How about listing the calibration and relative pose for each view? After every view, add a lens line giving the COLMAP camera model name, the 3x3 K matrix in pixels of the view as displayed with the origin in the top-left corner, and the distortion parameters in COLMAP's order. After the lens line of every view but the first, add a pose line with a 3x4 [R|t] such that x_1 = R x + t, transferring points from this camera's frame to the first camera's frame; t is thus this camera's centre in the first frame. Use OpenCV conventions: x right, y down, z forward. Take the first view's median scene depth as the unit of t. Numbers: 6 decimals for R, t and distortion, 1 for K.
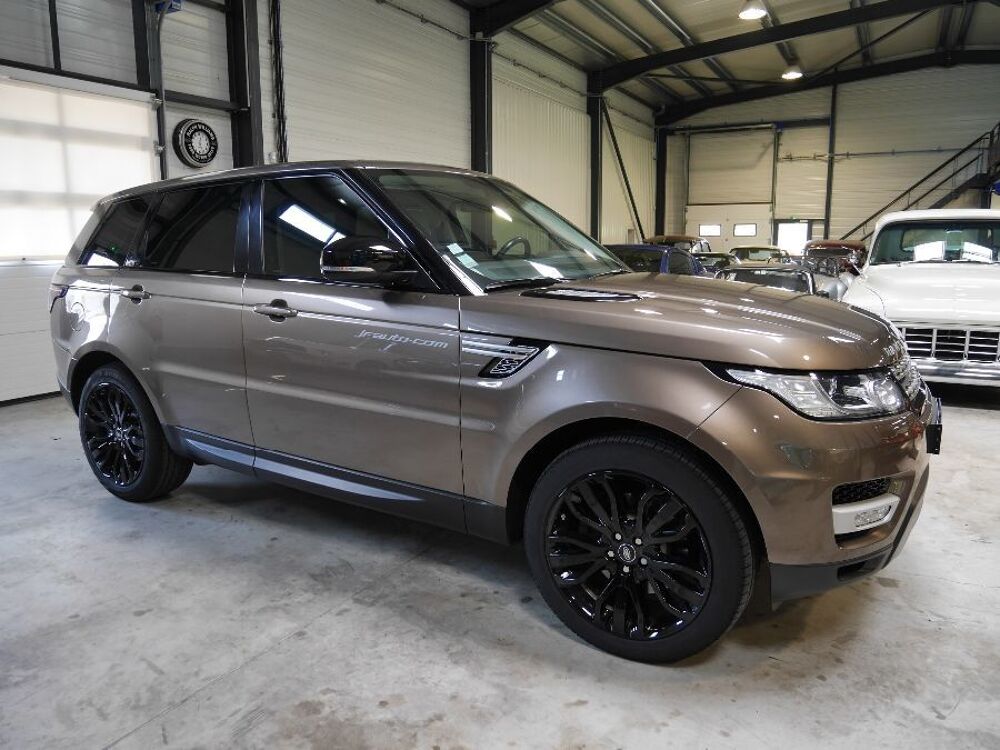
lens RADIAL K [[702.3, 0, 500.0], [0, 702.3, 375.0], [0, 0, 1]] dist [-0.034095, 0.000625]
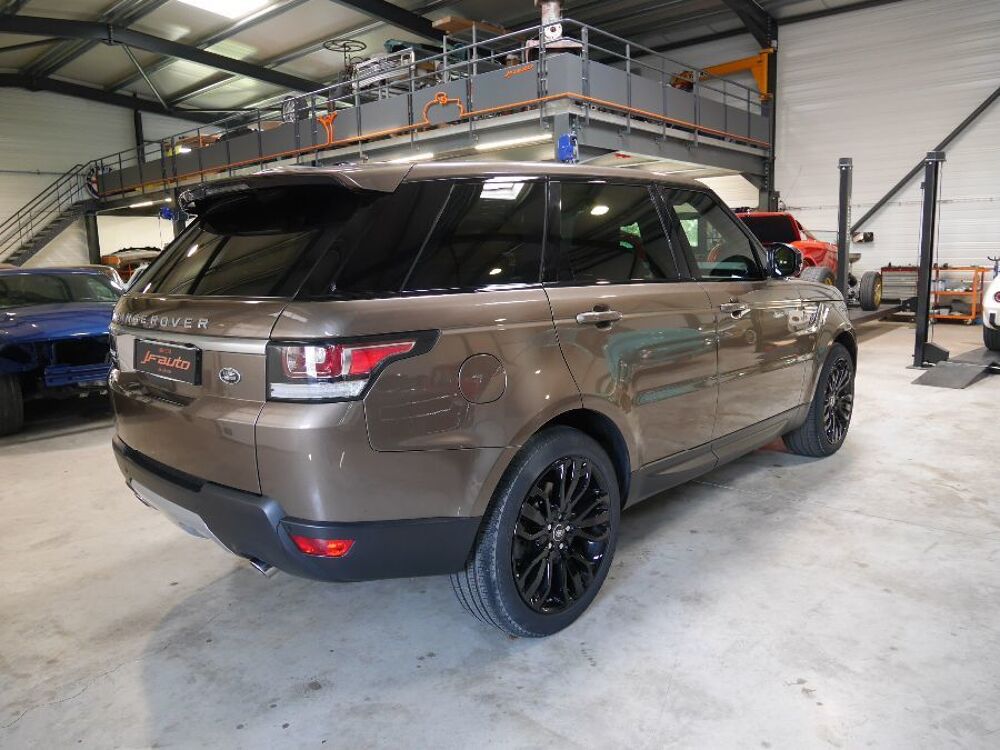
lens RADIAL K [[702.3, 0, 500.0], [0, 702.3, 375.0], [0, 0, 1]] dist [-0.034095, 0.000625]
pose [[0.206974, -0.167155, 0.963961, -1.639057], [0.201087, 0.971528, 0.125292, -0.218897], [-0.957458, 0.167908, 0.234693, 1.208251]]
